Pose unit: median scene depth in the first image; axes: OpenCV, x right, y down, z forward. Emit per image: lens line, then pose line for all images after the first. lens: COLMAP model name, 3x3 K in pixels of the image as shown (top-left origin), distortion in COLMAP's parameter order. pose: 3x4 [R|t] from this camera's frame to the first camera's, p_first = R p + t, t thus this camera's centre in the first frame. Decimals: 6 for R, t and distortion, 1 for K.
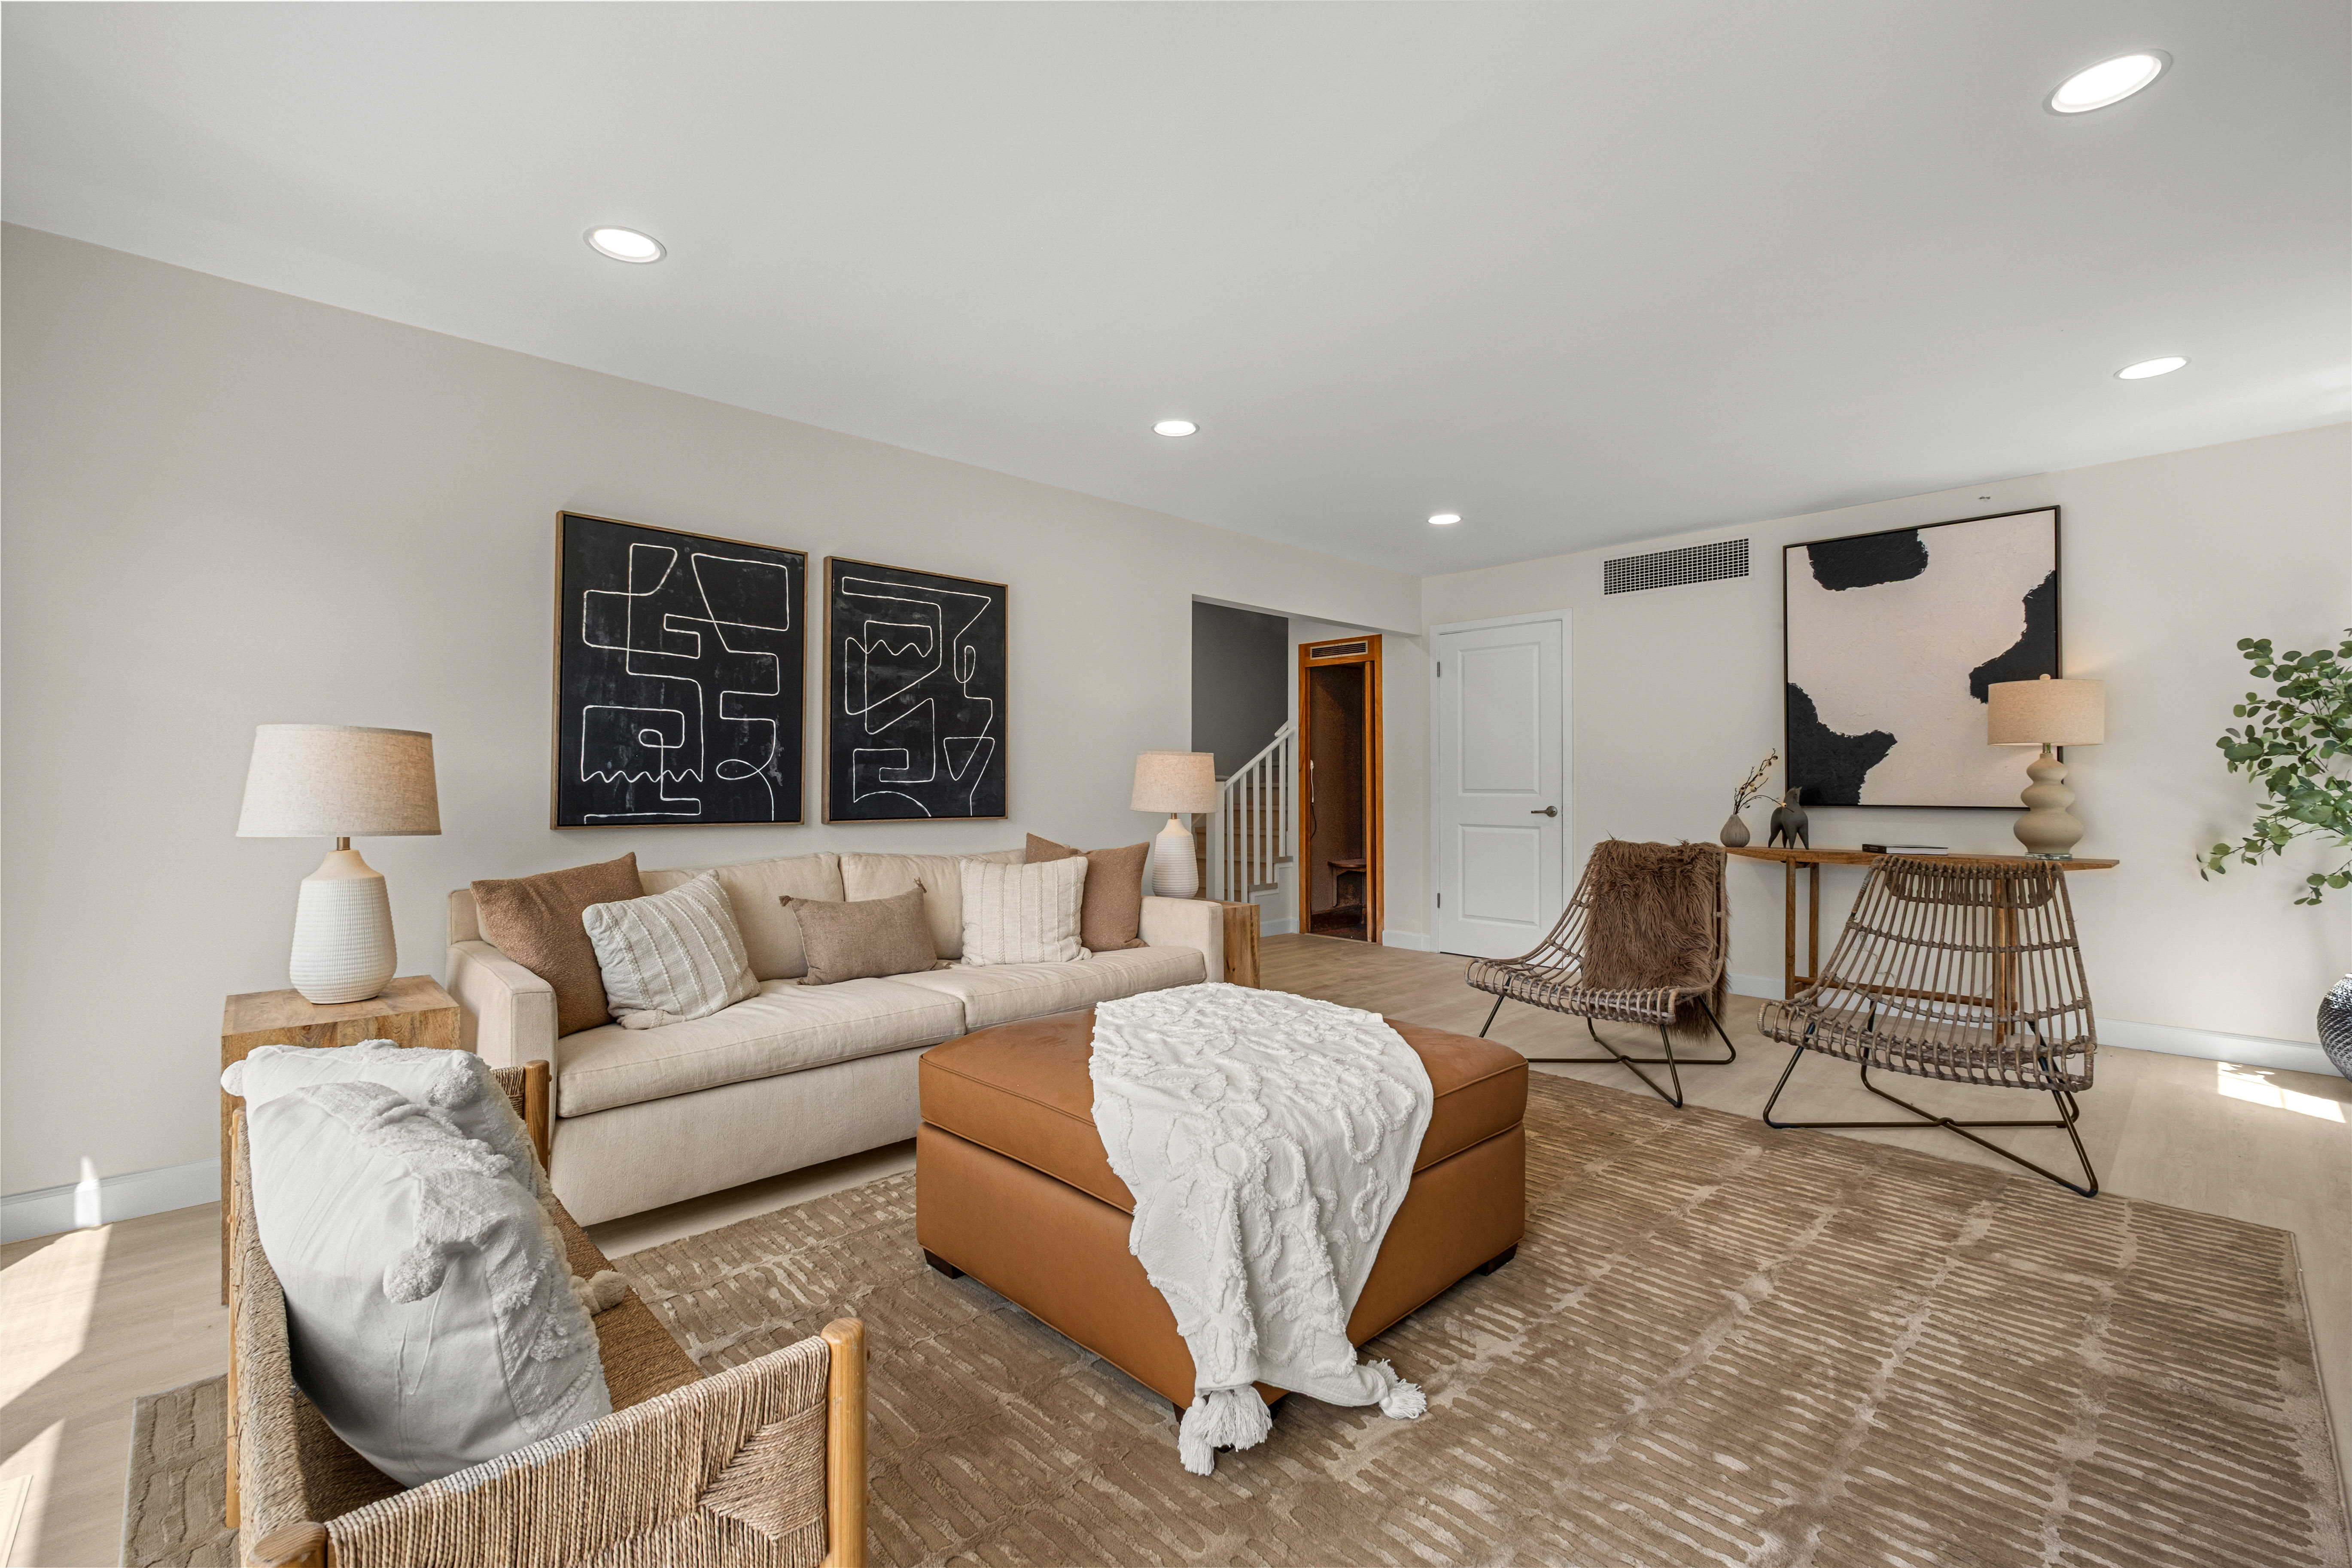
lens RADIAL K [[1009.4, 0, 1159.3], [0, 1009.4, 781.1], [0, 0, 1]] dist [-0.007200, 0.001048]
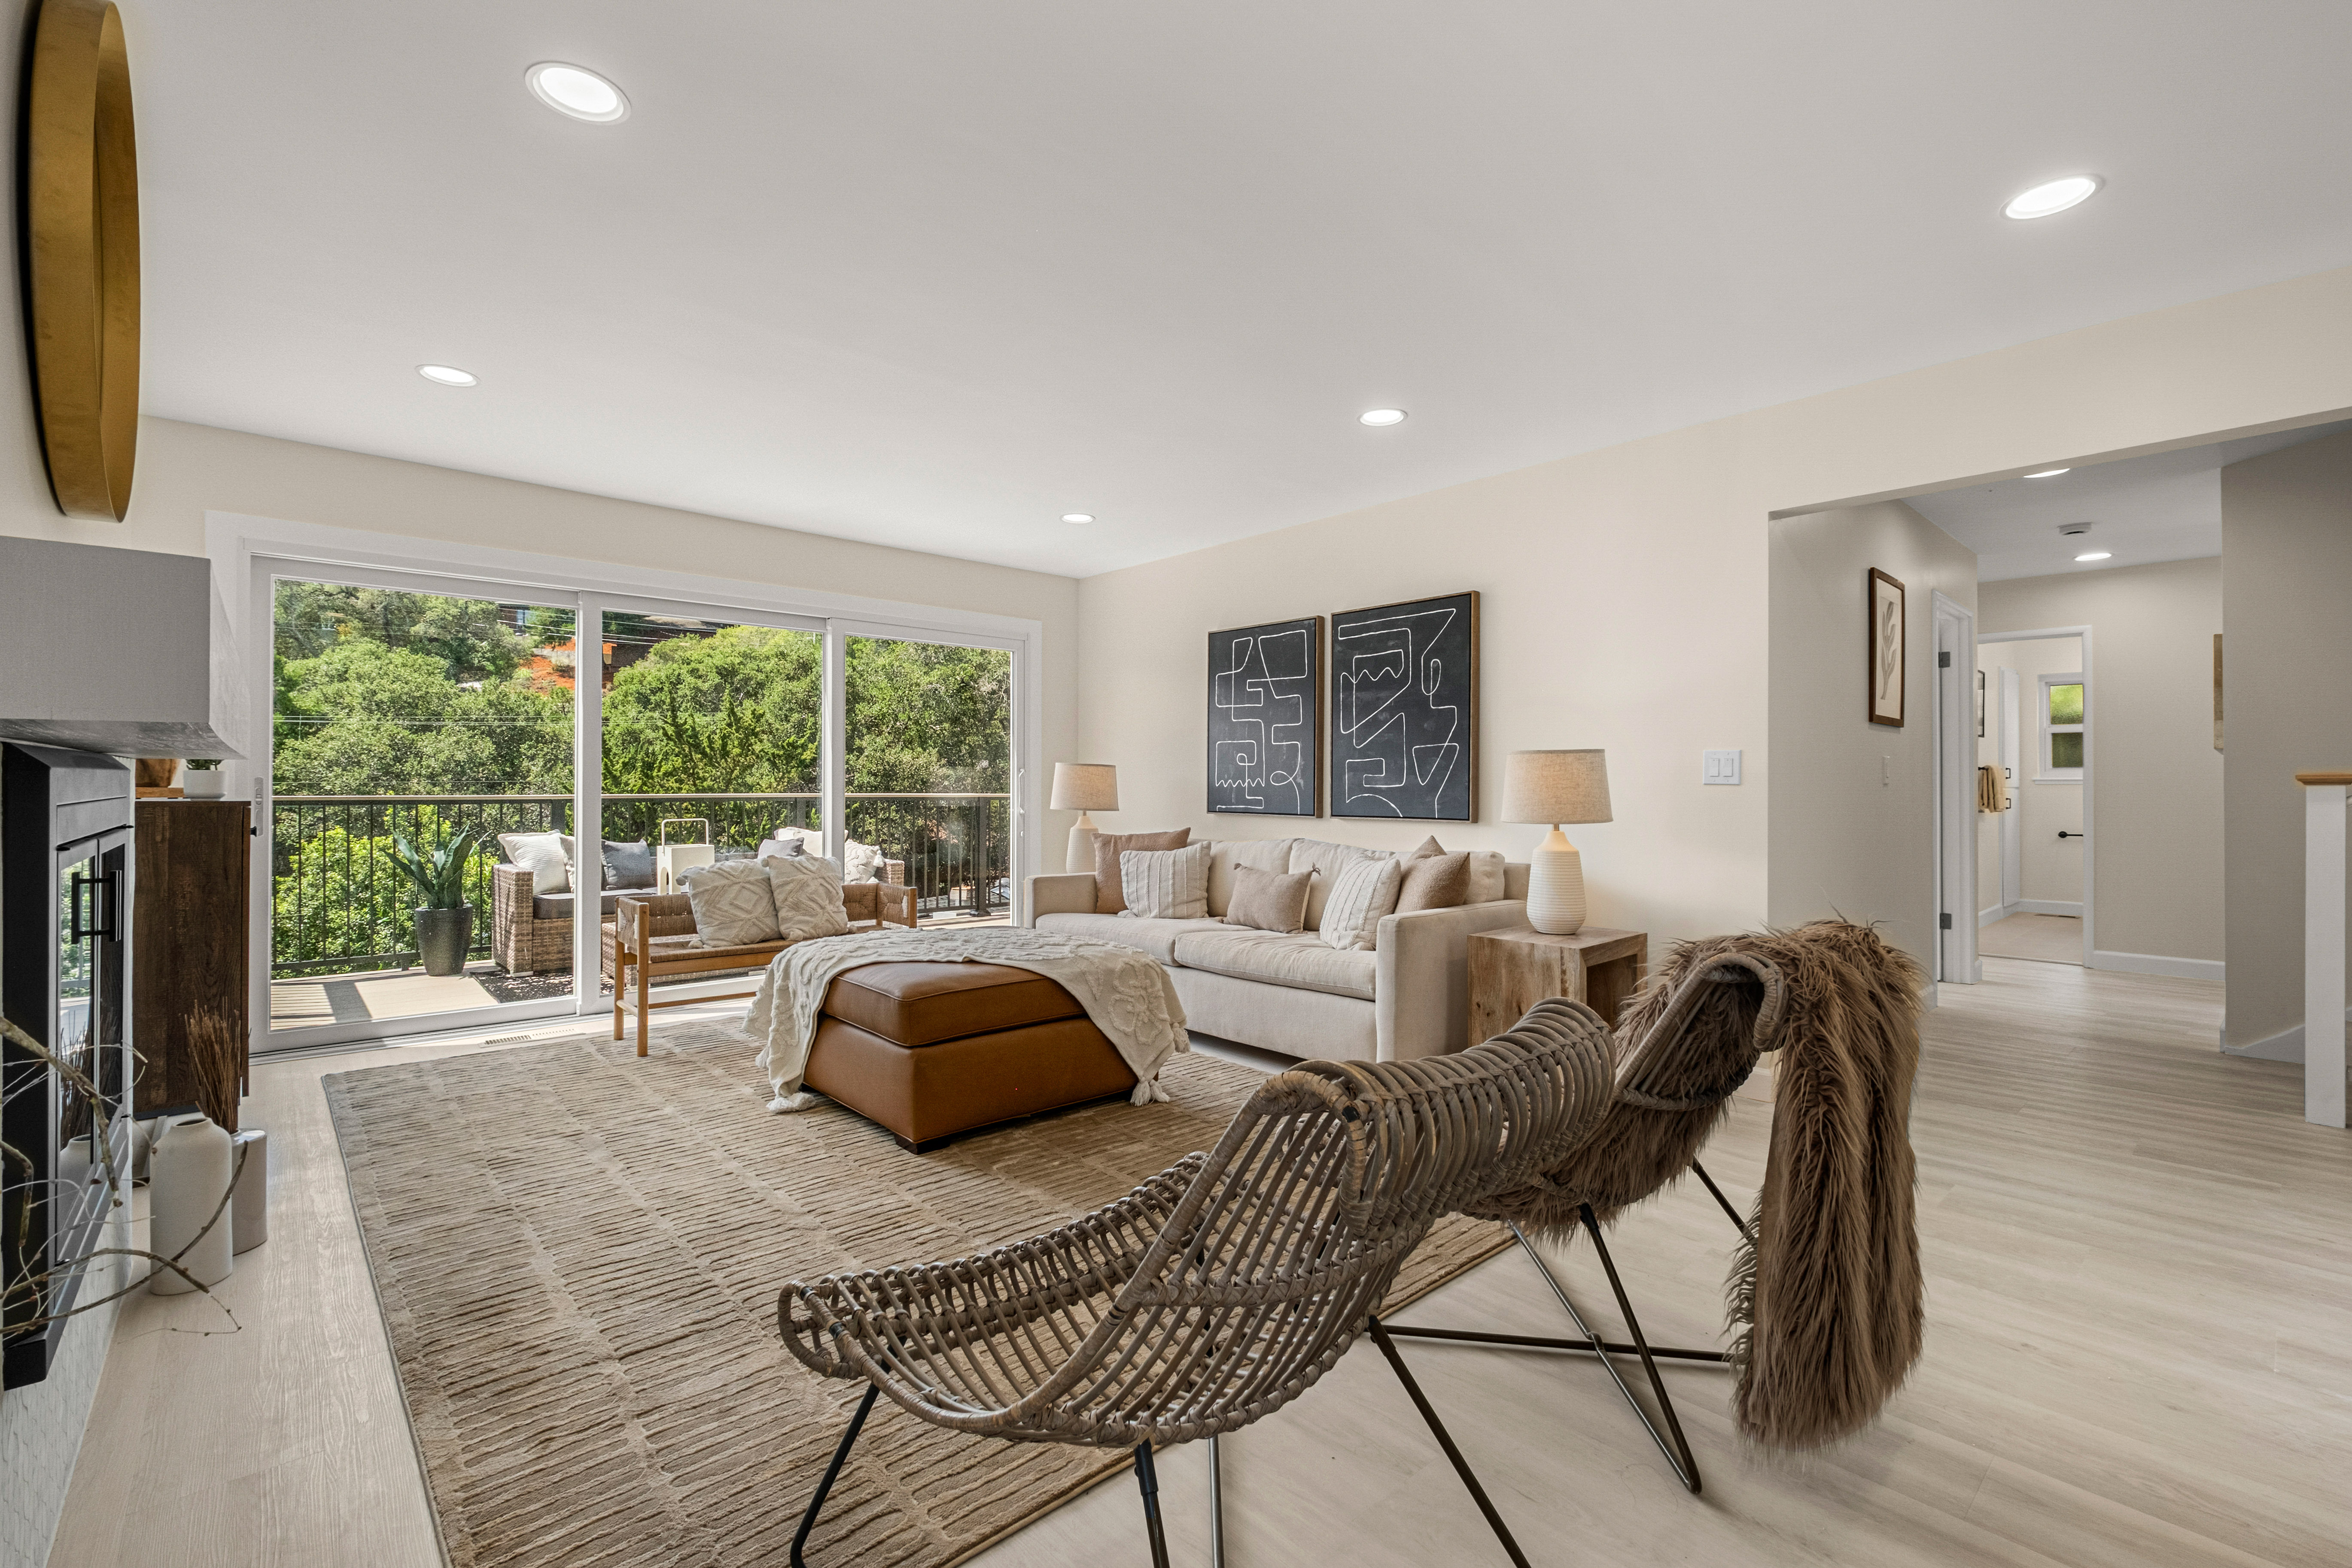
lens RADIAL K [[1009.4, 0, 1196.0], [0, 1009.4, 787.5], [0, 0, 1]] dist [-0.007200, 0.001048]
pose [[-0.008638, -0.000330, -0.999963, 0.921249], [-0.000063, 1.000000, -0.000330, 0.002783], [0.999963, 0.000061, -0.008639, 0.785259]]
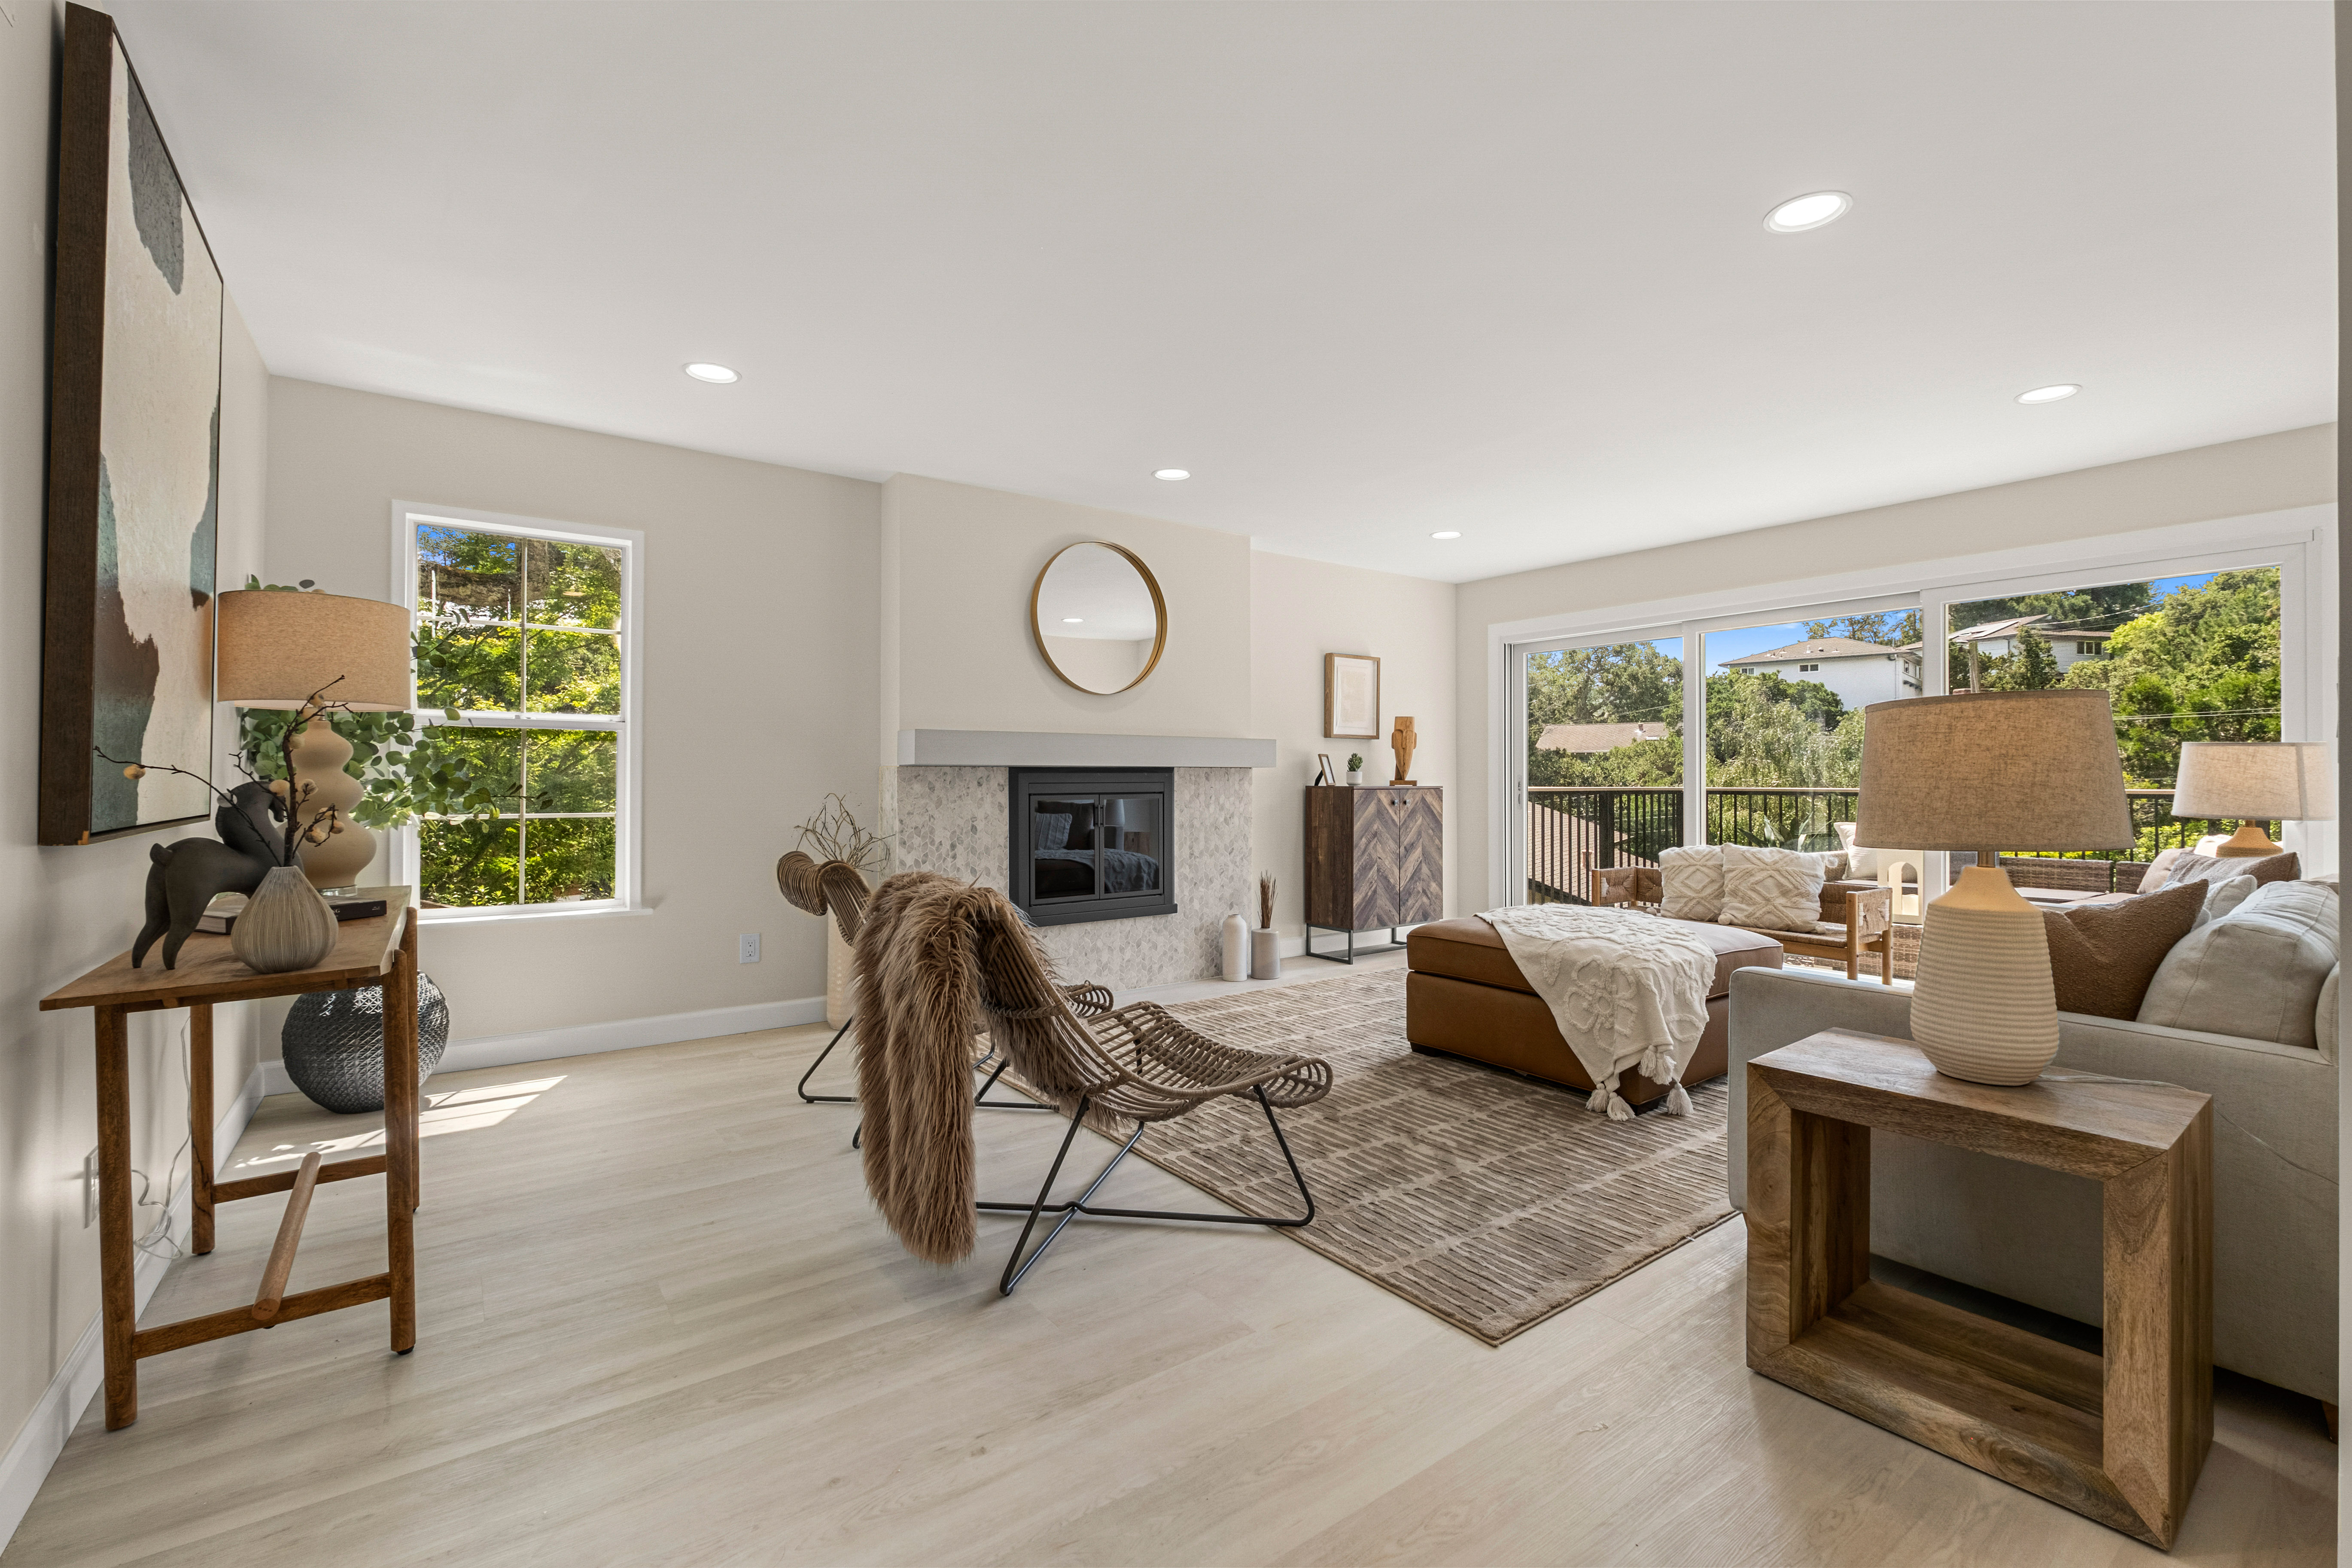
lens RADIAL K [[1009.4, 0, 1161.5], [0, 1009.4, 775.1], [0, 0, 1]] dist [-0.007200, 0.001048]
pose [[-0.990694, -0.001001, 0.136105, 0.308891], [-0.002011, 0.999971, -0.007280, 0.007669], [-0.136093, -0.007486, -0.990668, 1.567997]]
